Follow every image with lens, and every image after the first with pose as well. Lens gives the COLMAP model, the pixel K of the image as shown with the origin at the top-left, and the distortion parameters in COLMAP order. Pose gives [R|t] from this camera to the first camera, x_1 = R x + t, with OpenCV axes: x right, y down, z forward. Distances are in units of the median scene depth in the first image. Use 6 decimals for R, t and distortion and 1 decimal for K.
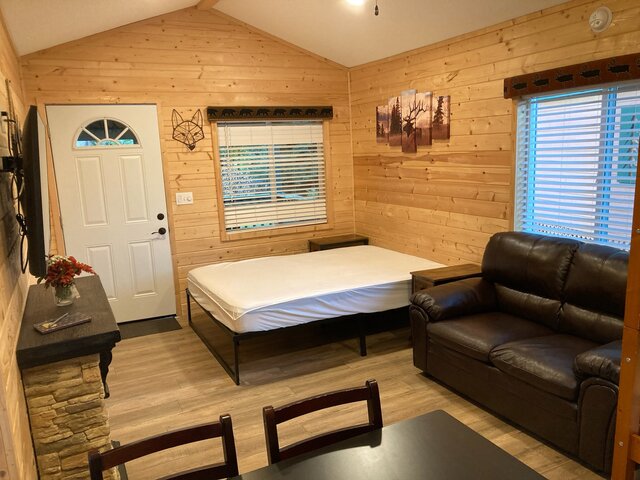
lens RADIAL K [[515.1, 0, 324.1], [0, 515.1, 242.5], [0, 0, 1]] dist [0.015901, -0.006870]
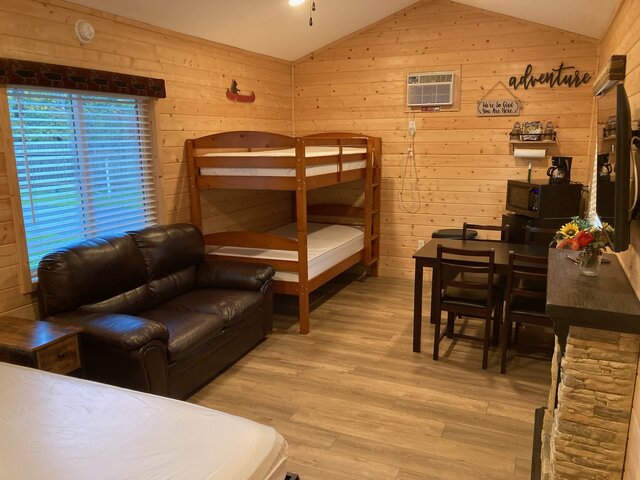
lens RADIAL K [[515.1, 0, 324.1], [0, 515.1, 242.5], [0, 0, 1]] dist [0.015901, -0.006870]
pose [[-0.633335, -0.111561, 0.765794, -0.658863], [0.170492, 0.945127, 0.278688, -0.224114], [-0.754864, 0.307064, -0.579562, 1.361423]]
